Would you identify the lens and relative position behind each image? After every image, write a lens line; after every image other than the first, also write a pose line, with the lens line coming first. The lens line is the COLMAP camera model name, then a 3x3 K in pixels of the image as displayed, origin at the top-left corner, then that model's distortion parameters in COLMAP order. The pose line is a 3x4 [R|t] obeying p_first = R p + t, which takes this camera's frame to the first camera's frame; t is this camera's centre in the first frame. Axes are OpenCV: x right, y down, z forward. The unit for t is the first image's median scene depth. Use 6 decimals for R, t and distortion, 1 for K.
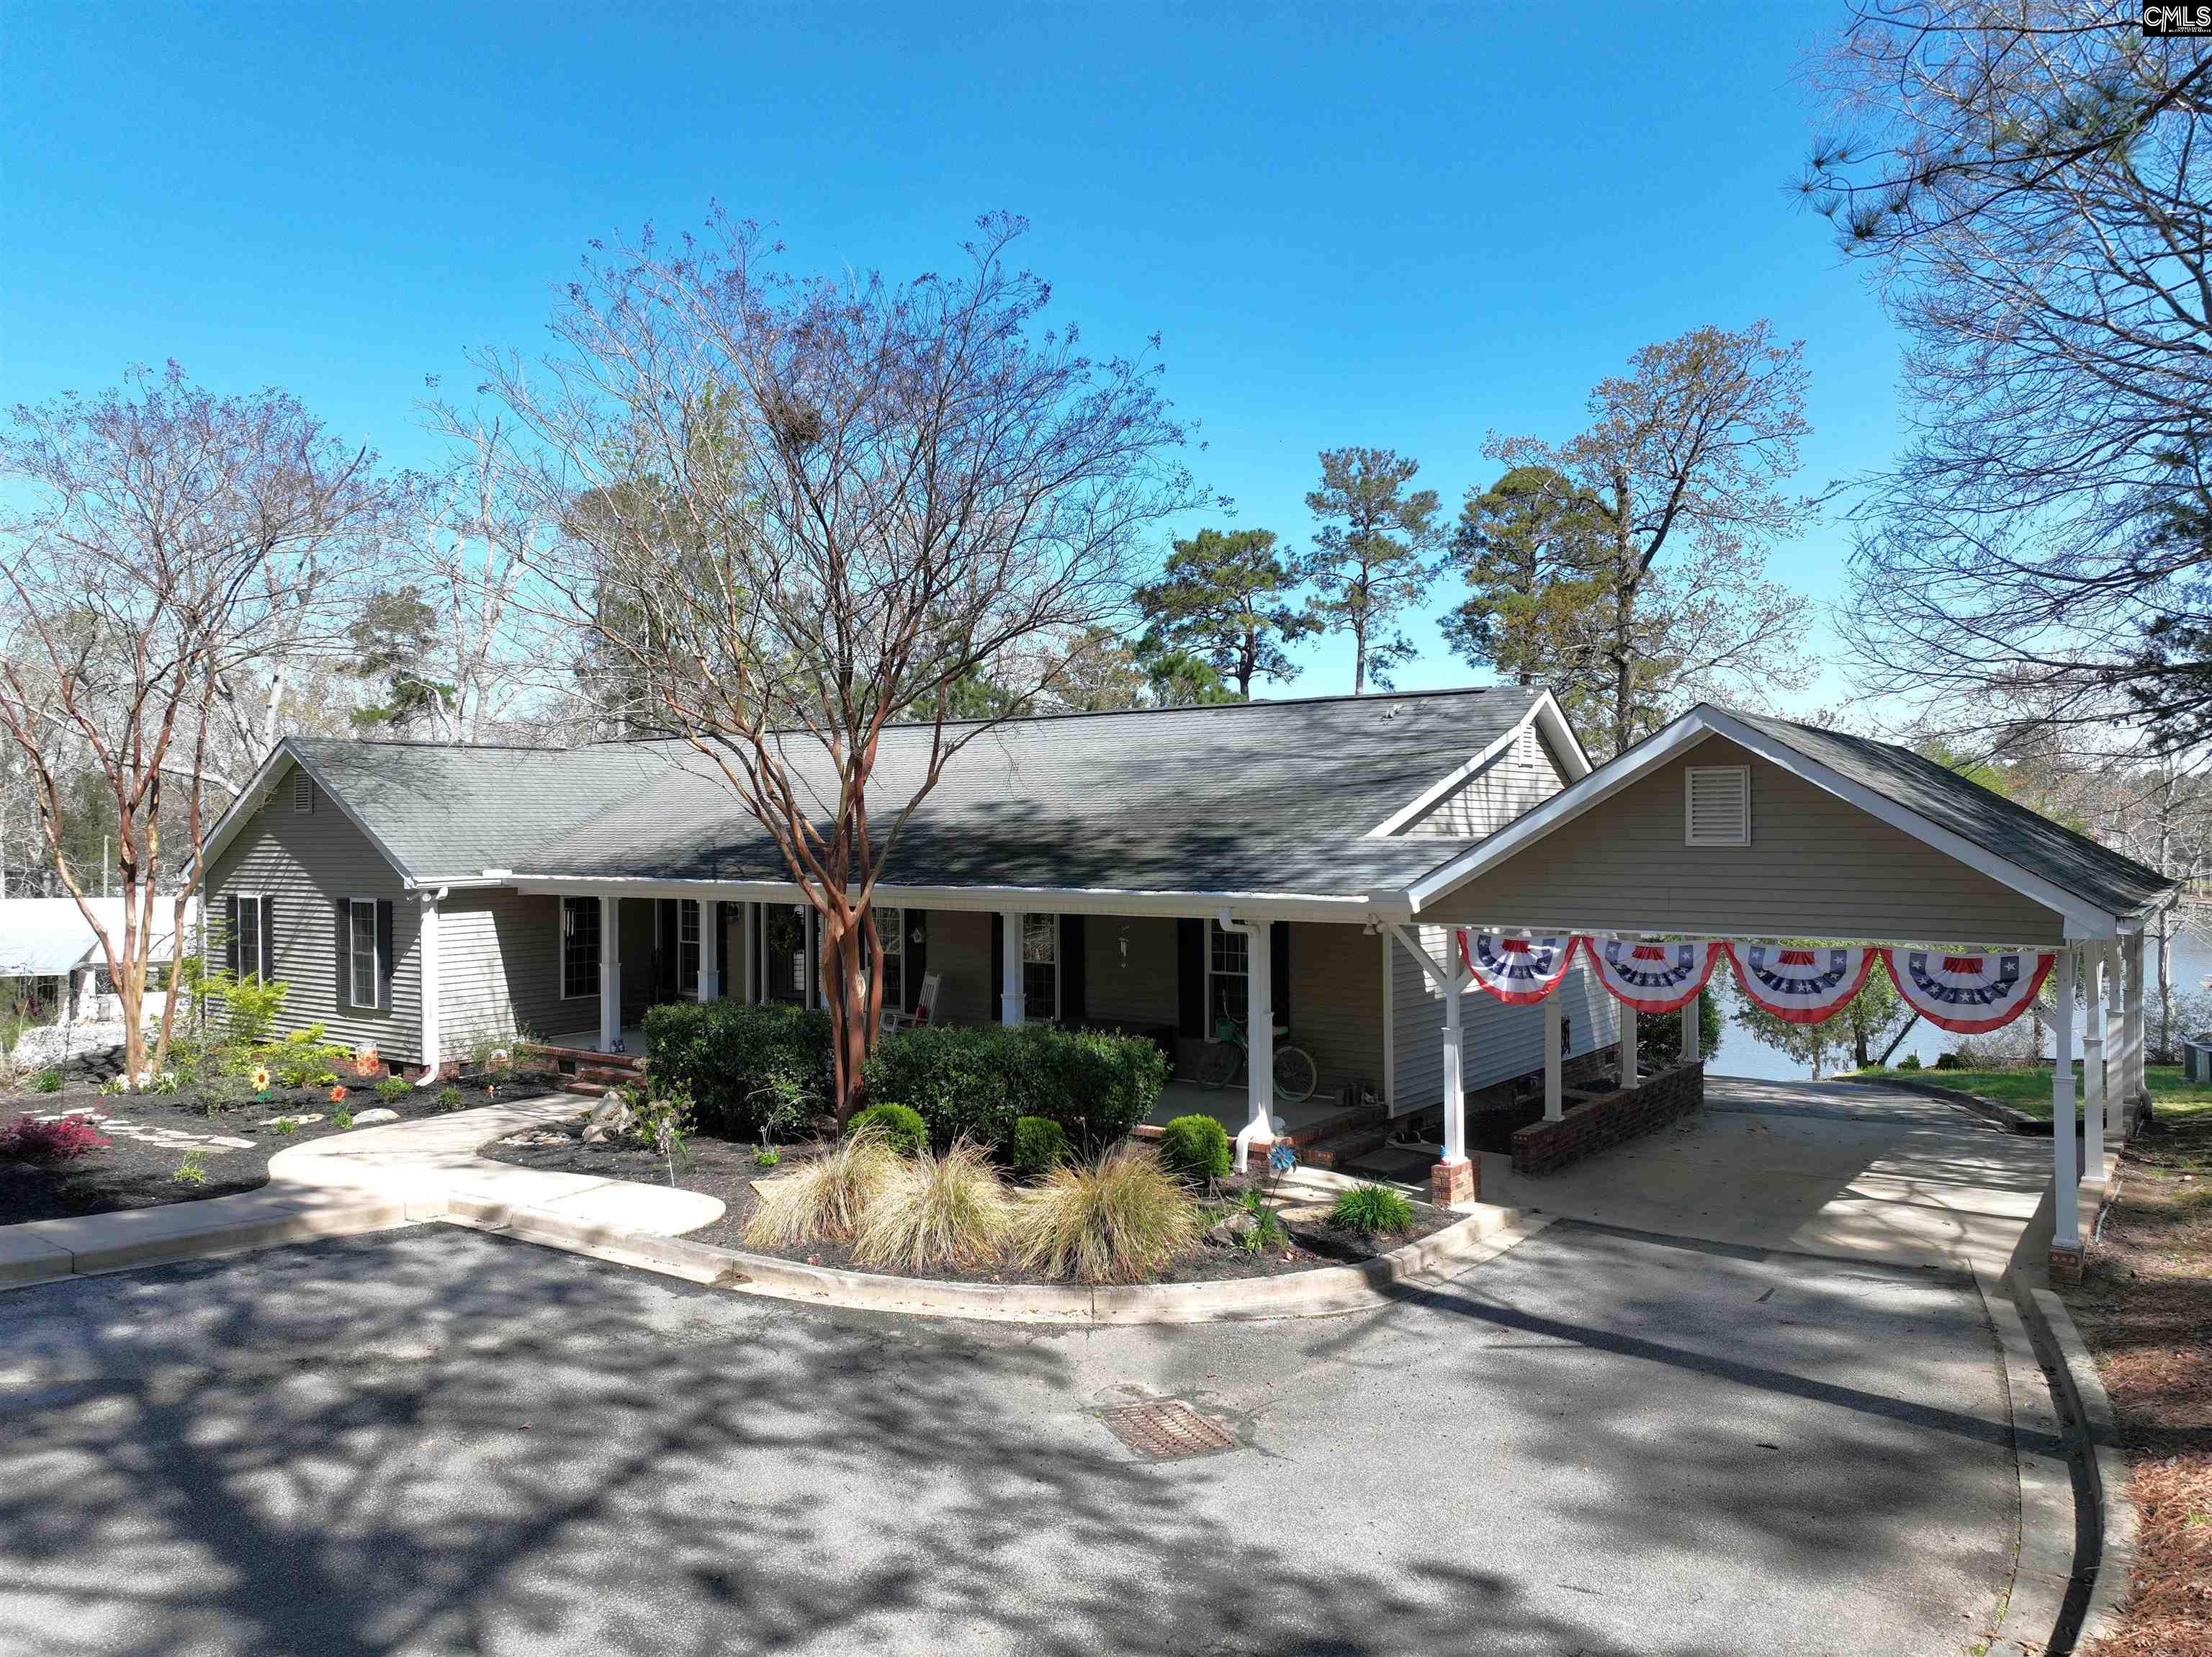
lens RADIAL K [[1553.3, 0, 1106.0], [0, 1553.3, 828.5], [0, 0, 1]] dist [-0.002559, 0.017857]
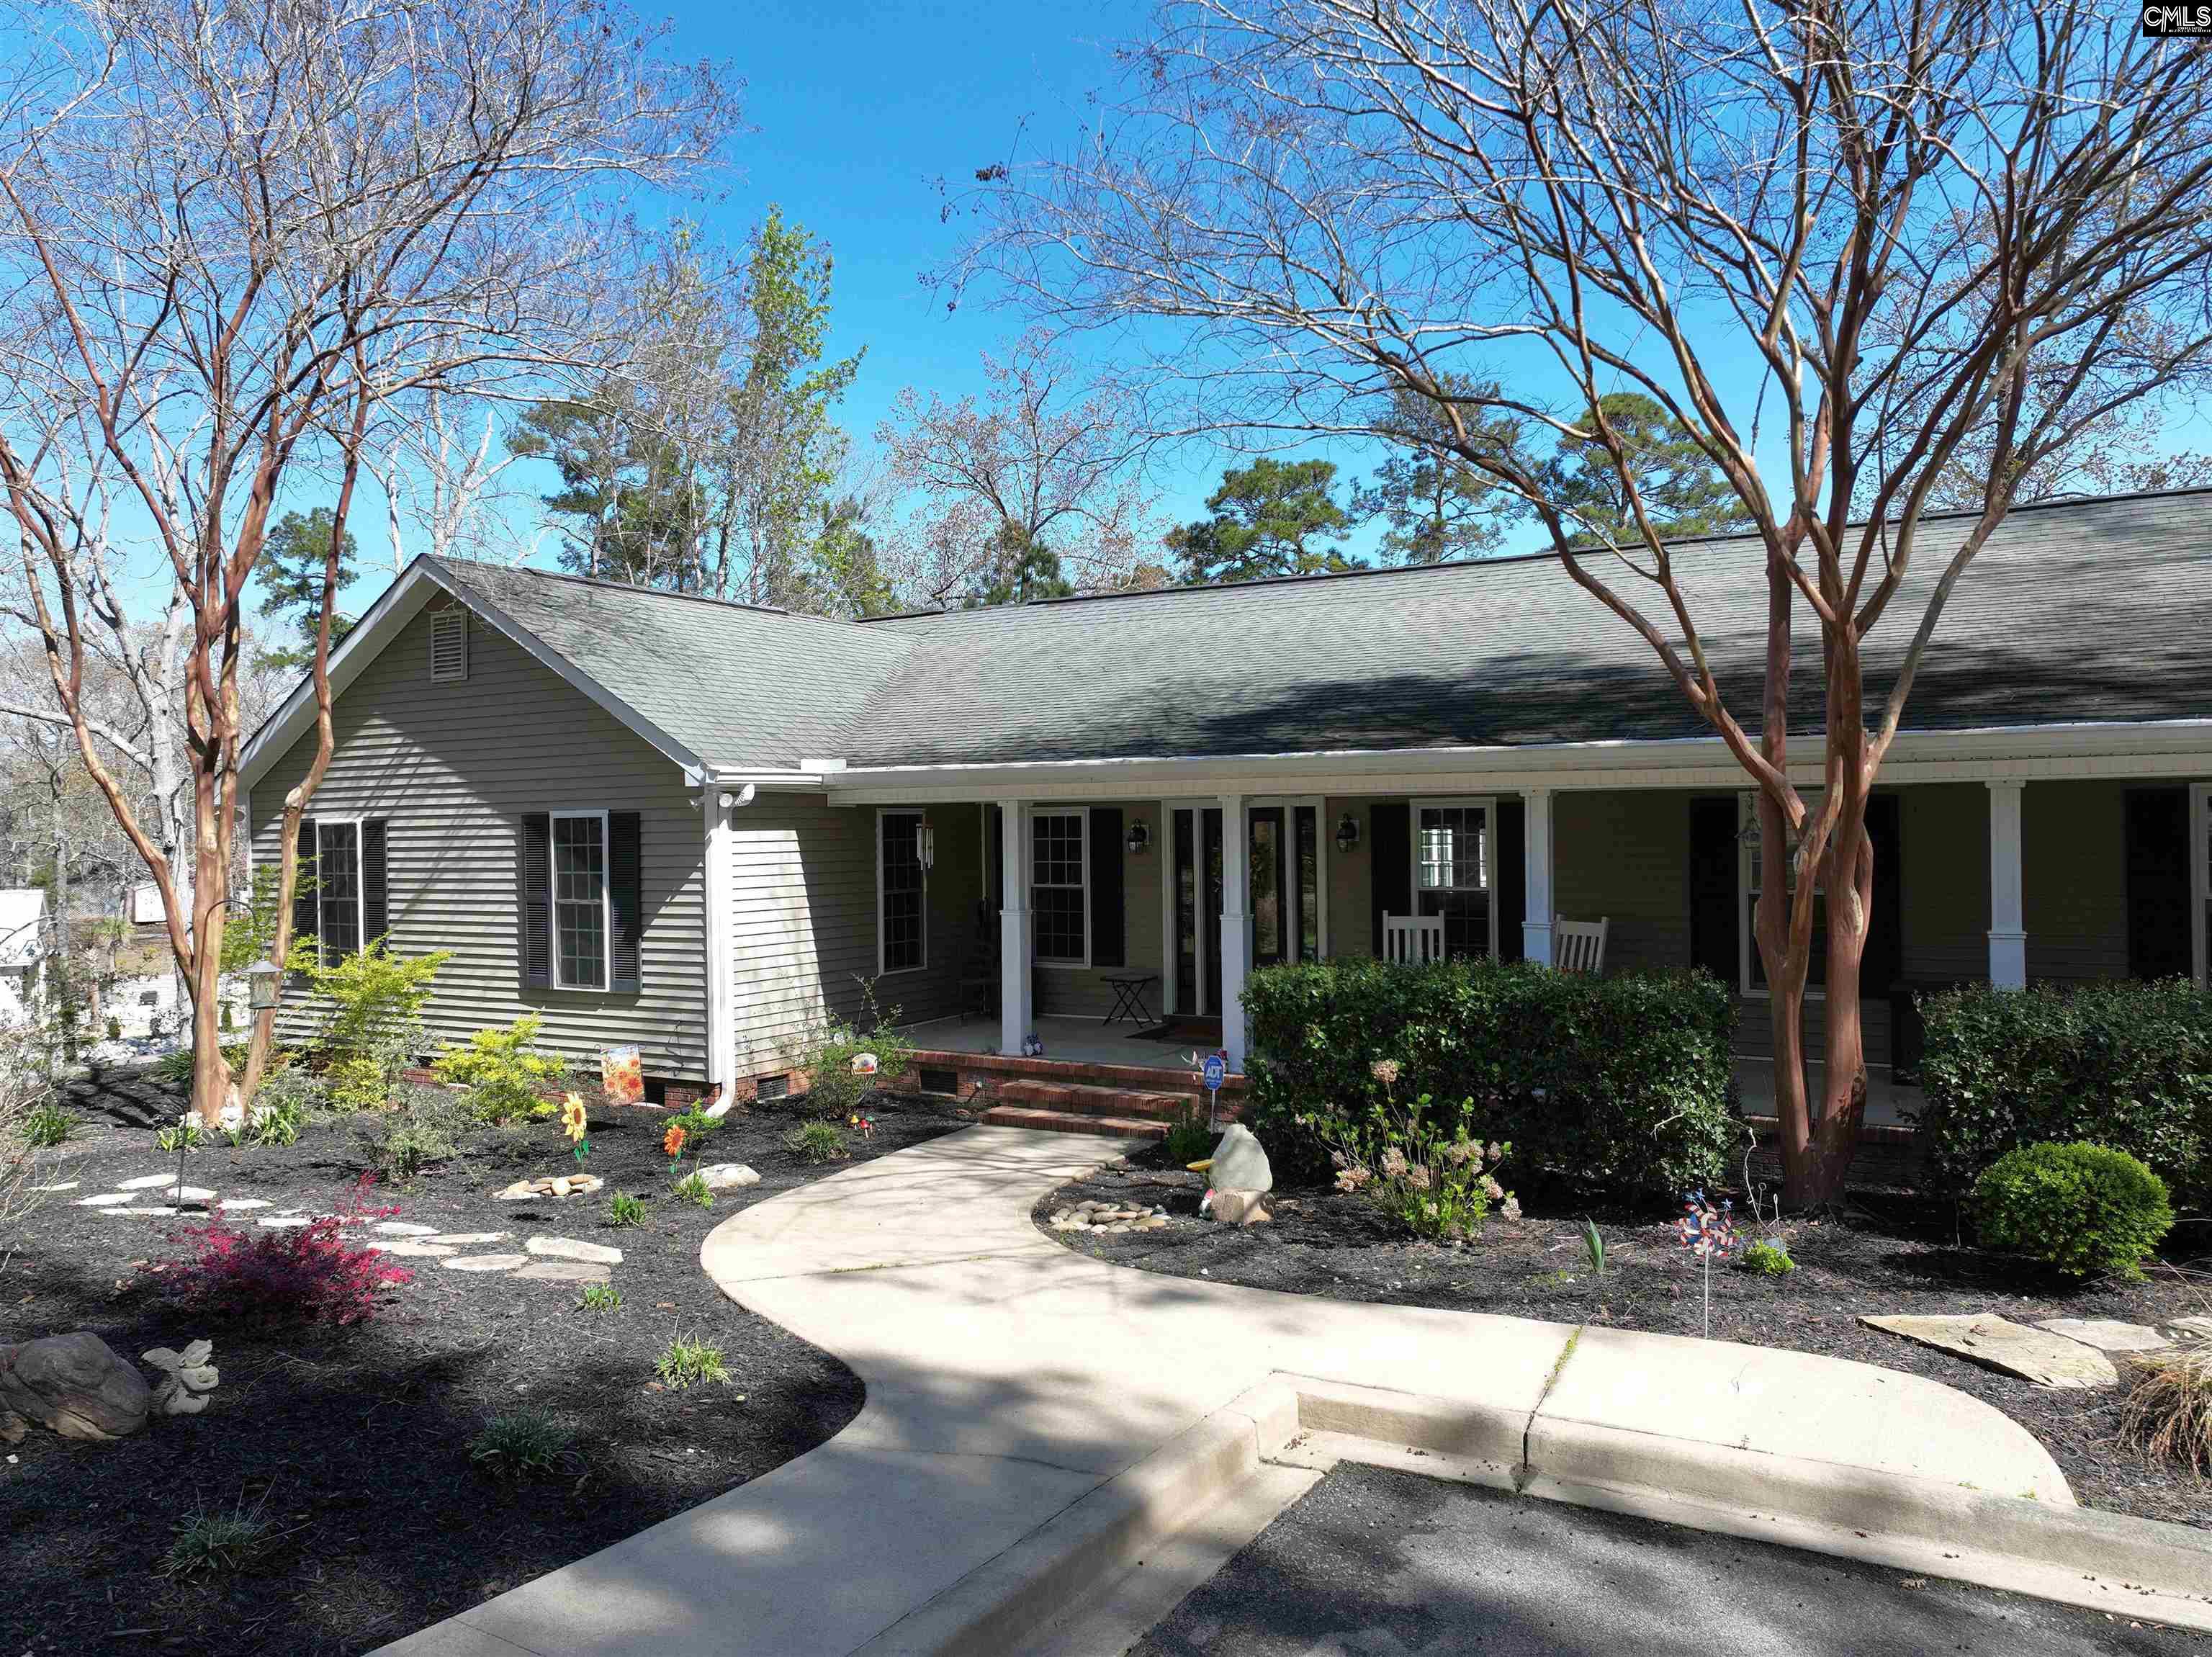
lens RADIAL K [[1553.3, 0, 1106.0], [0, 1553.3, 828.5], [0, 0, 1]] dist [-0.002559, 0.017857]
pose [[0.994848, -0.005034, 0.101254, -0.350215], [0.005059, 0.999987, 0.000016, 0.055394], [-0.101253, 0.000496, 0.994861, 0.393356]]
